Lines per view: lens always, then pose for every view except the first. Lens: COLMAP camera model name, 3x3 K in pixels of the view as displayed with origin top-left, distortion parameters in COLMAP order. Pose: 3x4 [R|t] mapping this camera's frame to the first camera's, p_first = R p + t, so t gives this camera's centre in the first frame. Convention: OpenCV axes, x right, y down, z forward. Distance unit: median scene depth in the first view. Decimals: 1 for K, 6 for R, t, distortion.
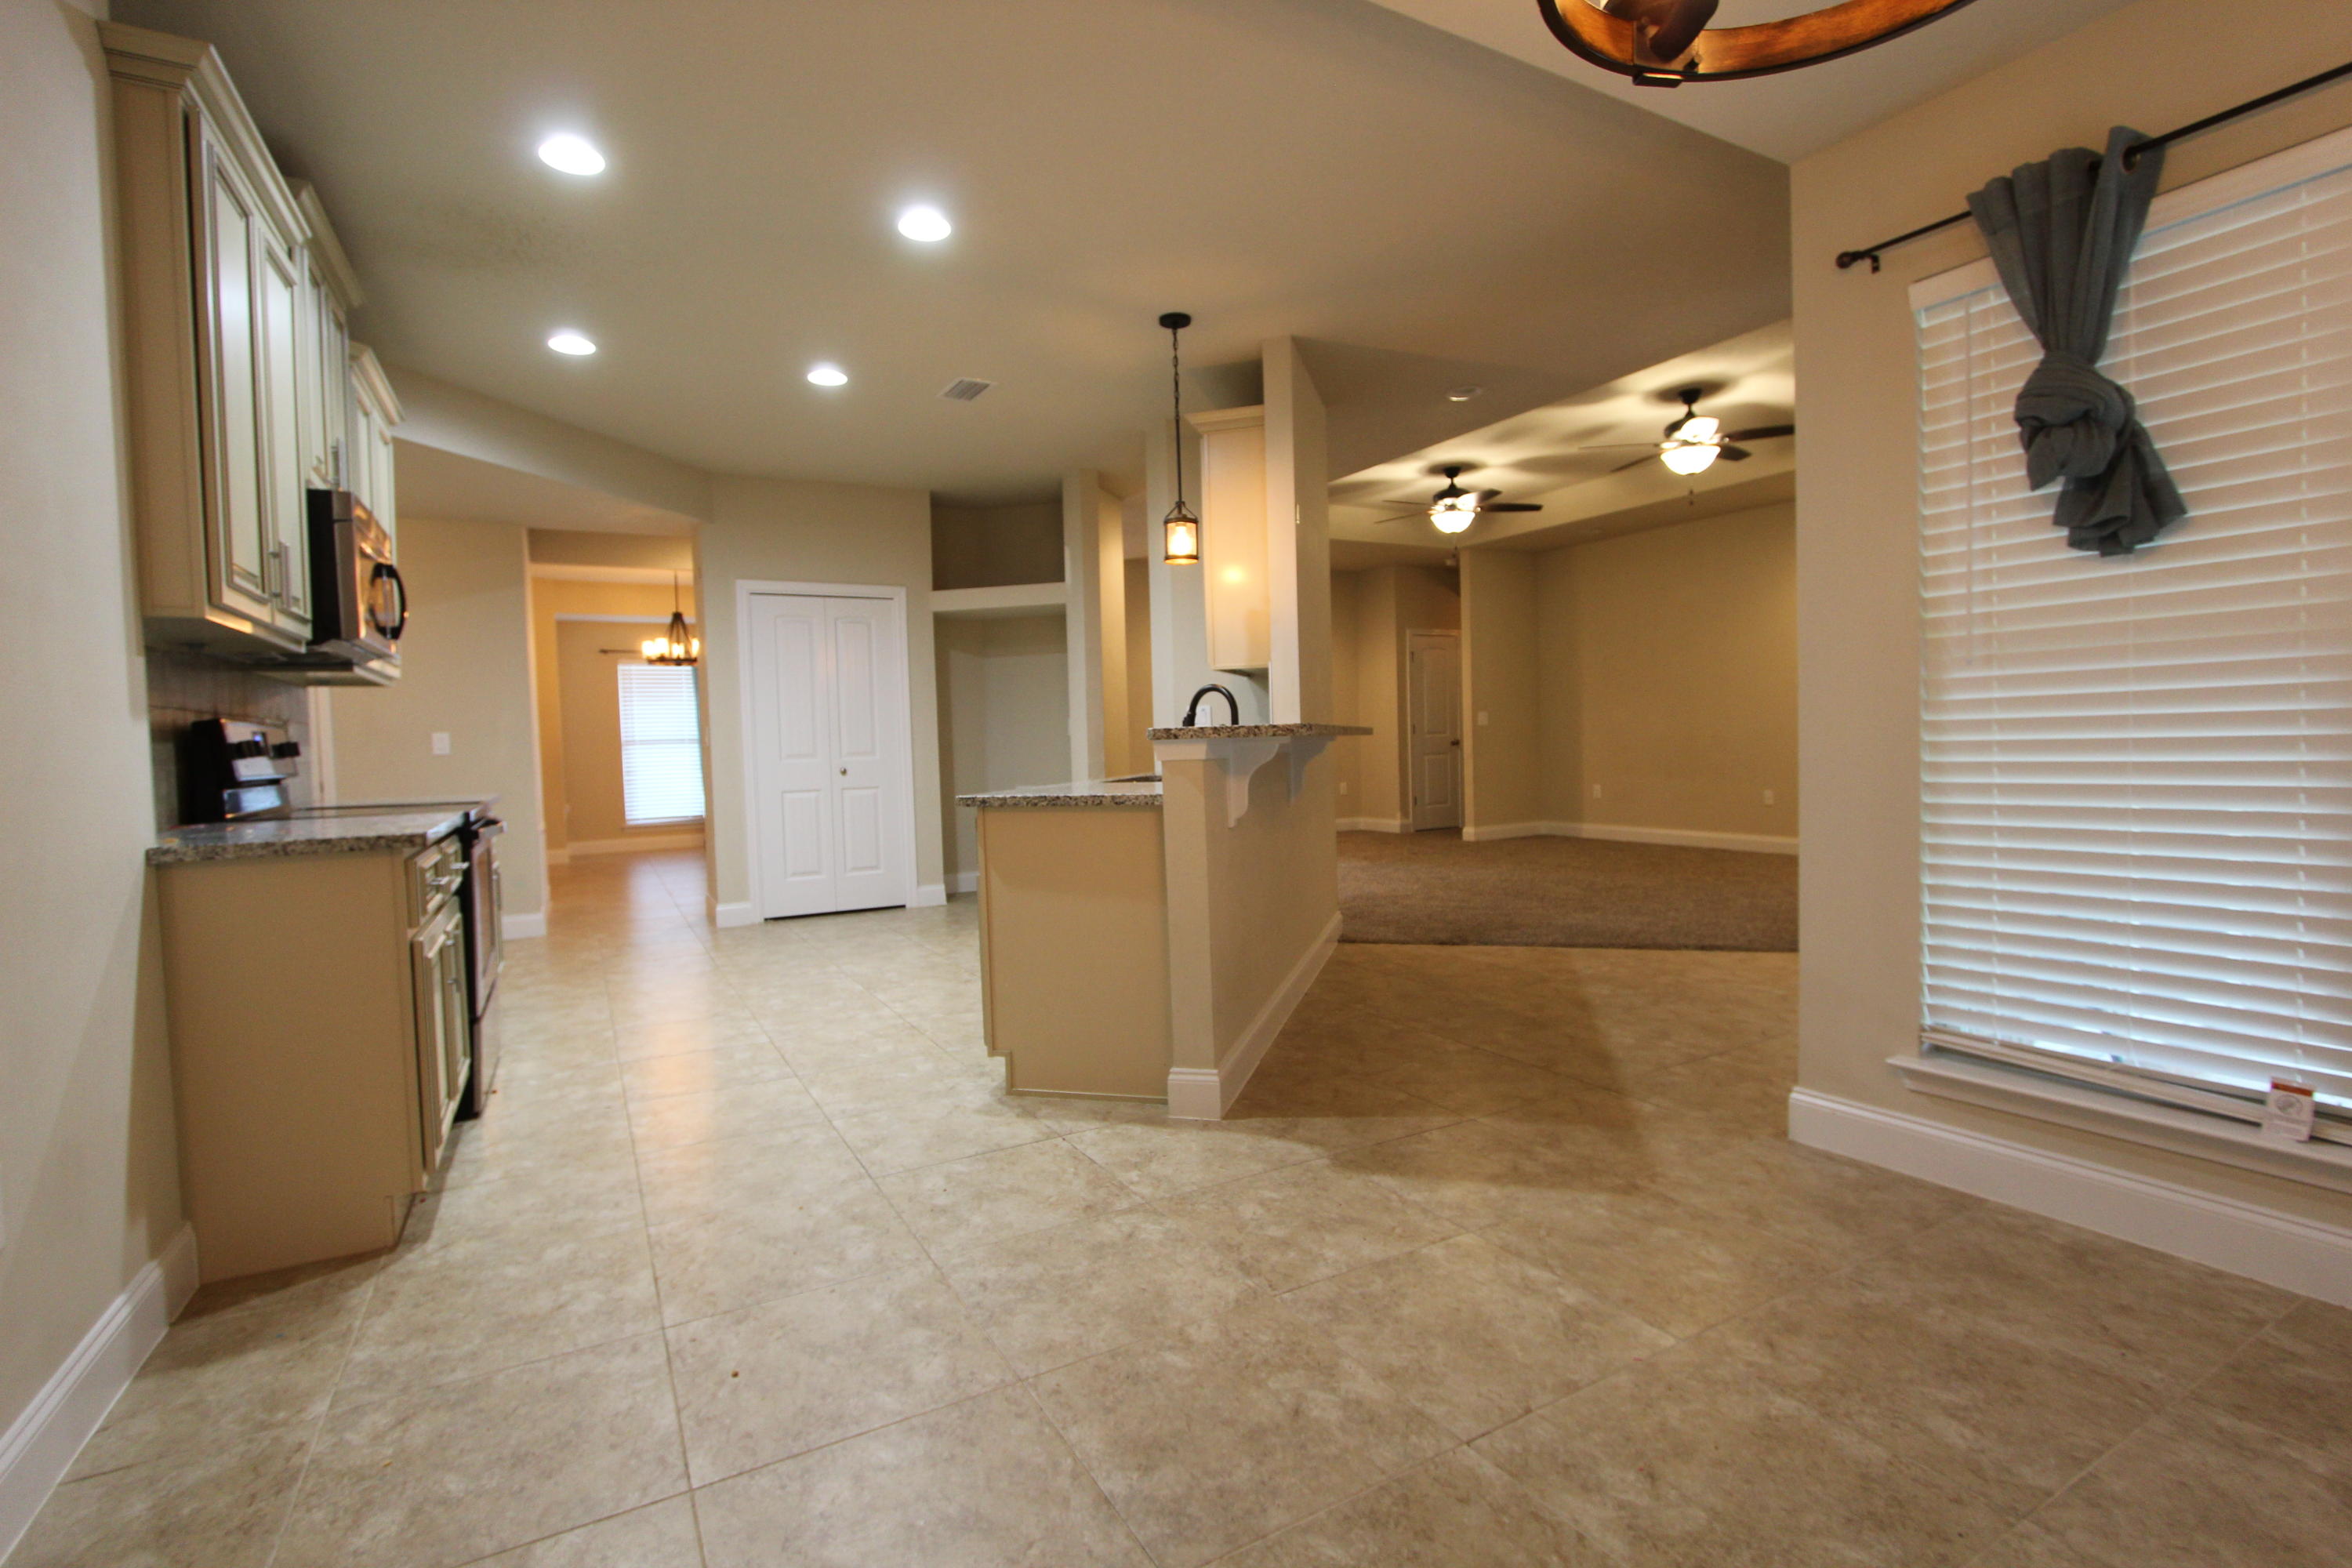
lens RADIAL K [[1088.5, 0, 1176.0], [0, 1088.5, 784.0], [0, 0, 1]] dist [-0.019518, 0.001909]
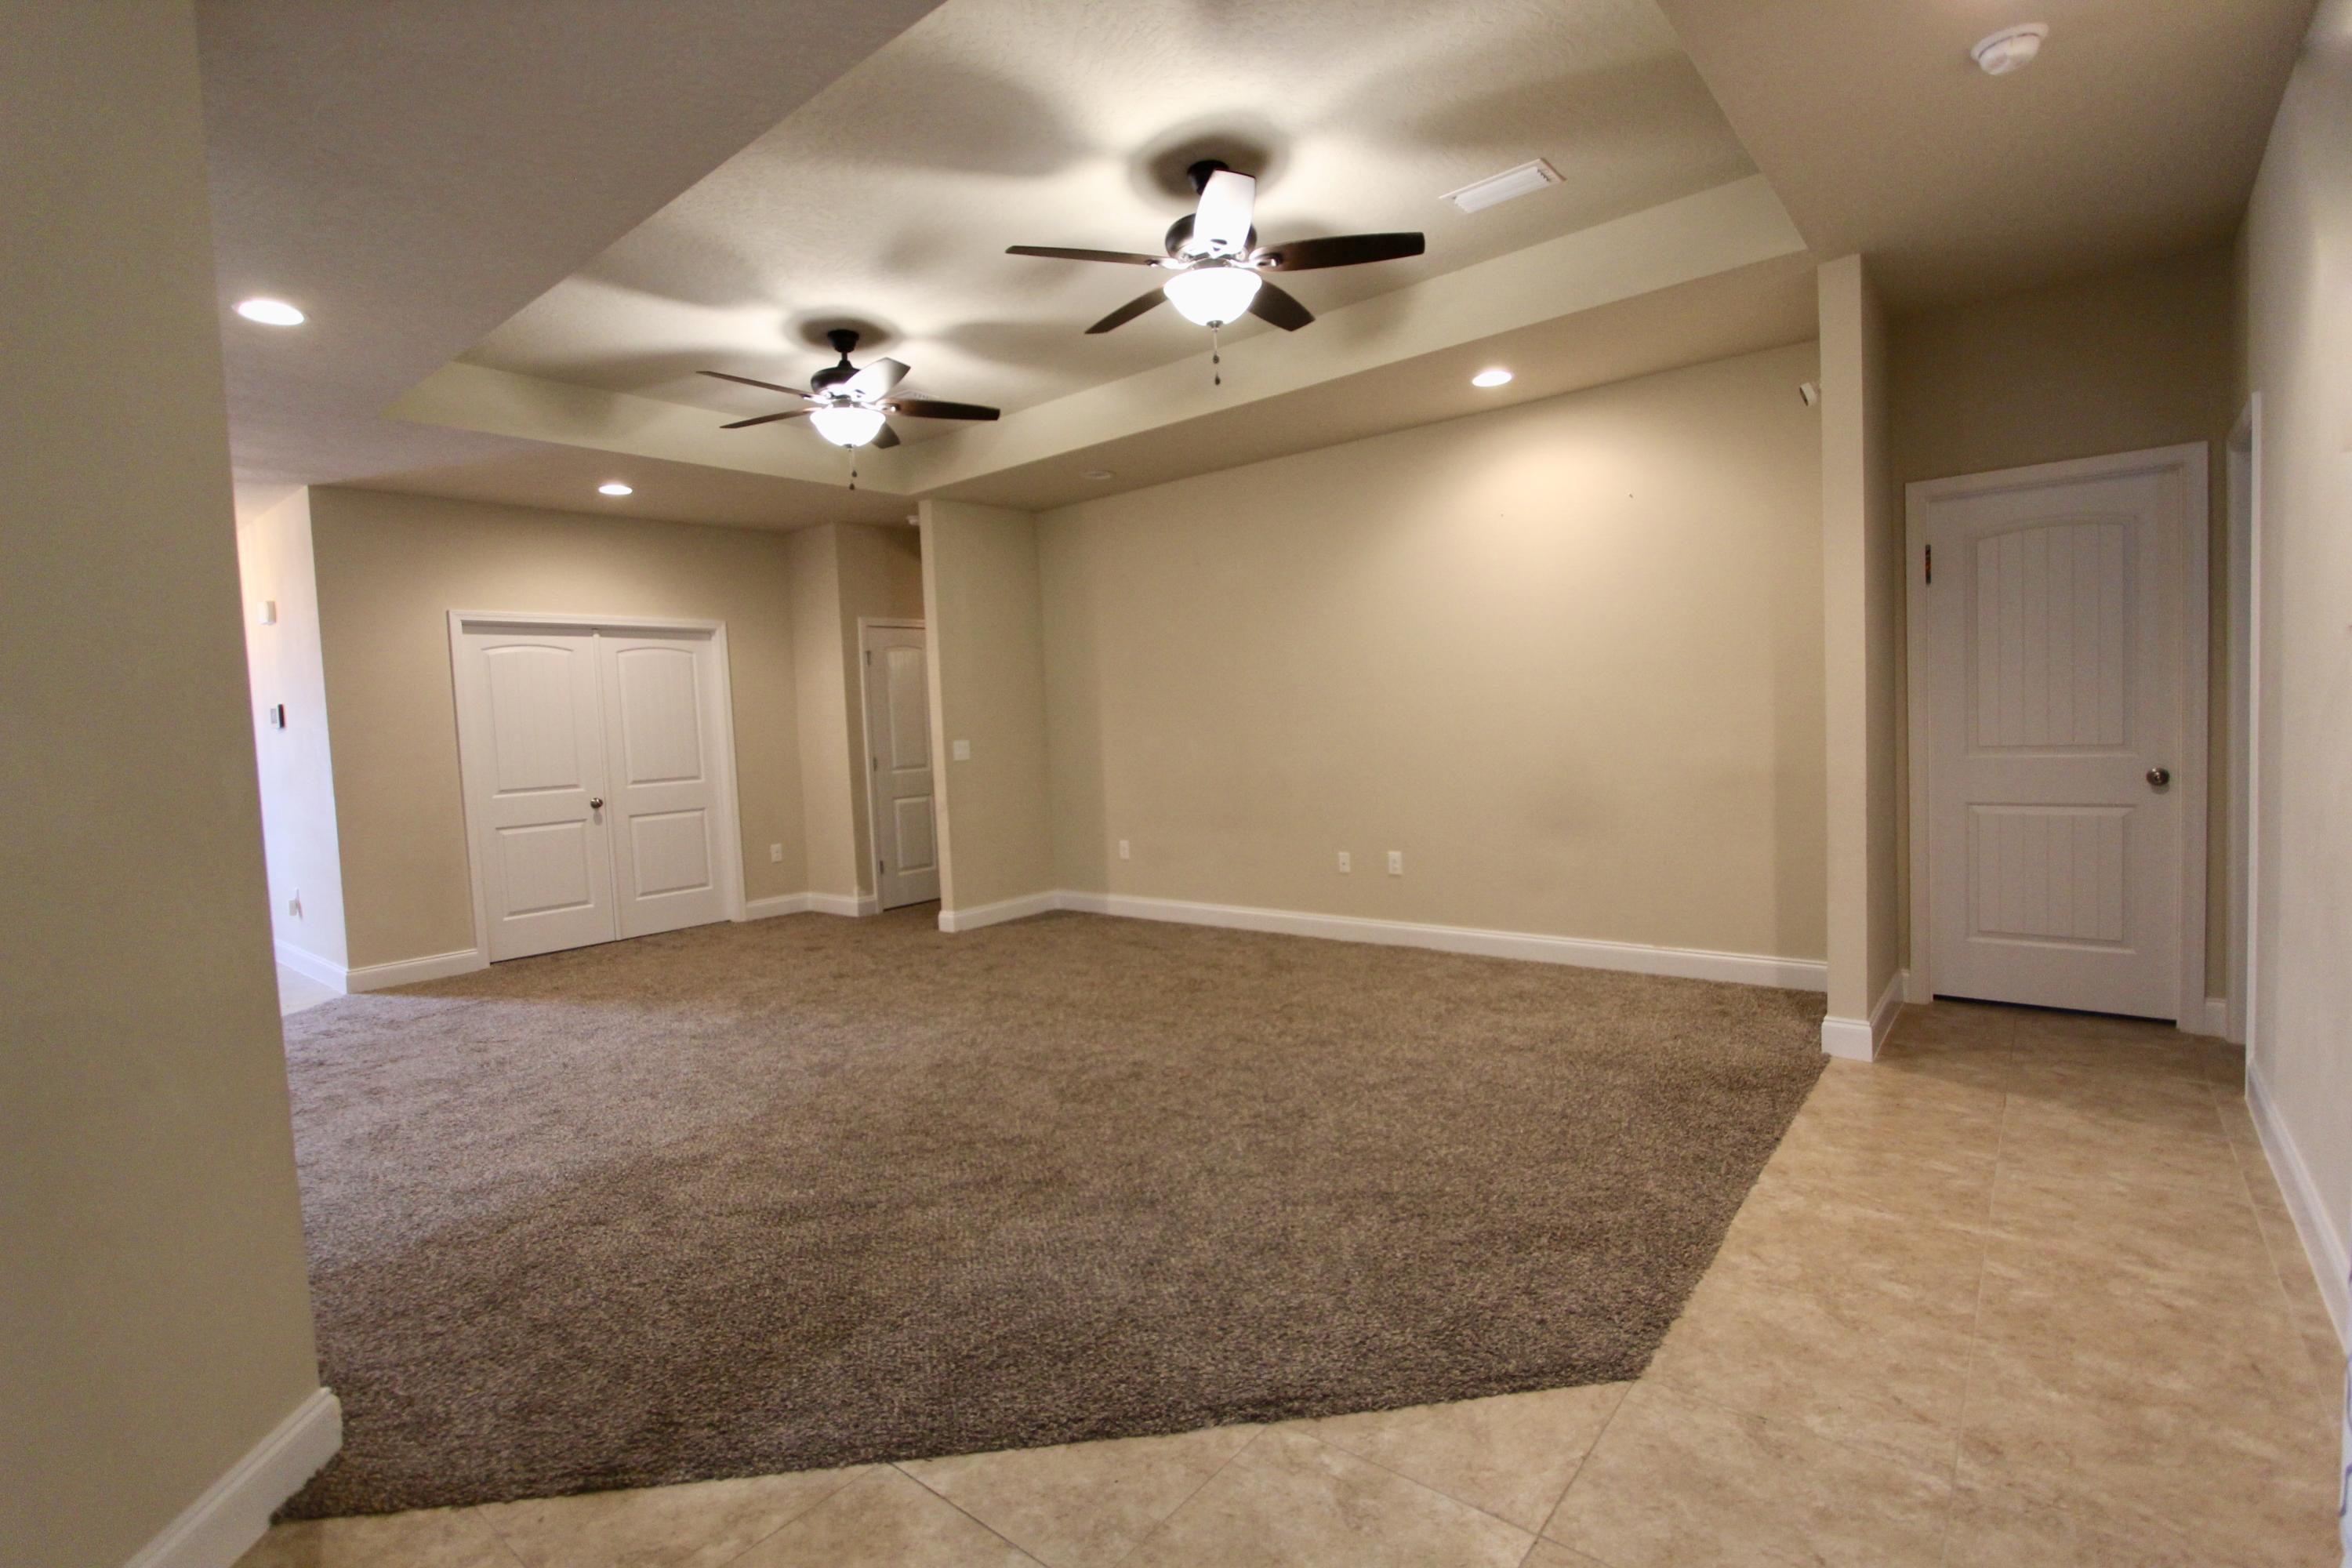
lens RADIAL K [[1088.5, 0, 1176.0], [0, 1088.5, 784.0], [0, 0, 1]] dist [-0.019518, 0.001909]
pose [[0.931766, -0.035728, 0.361298, 0.161568], [0.034361, 0.999357, 0.010210, -0.041509], [-0.361431, 0.002901, 0.932395, 0.319775]]
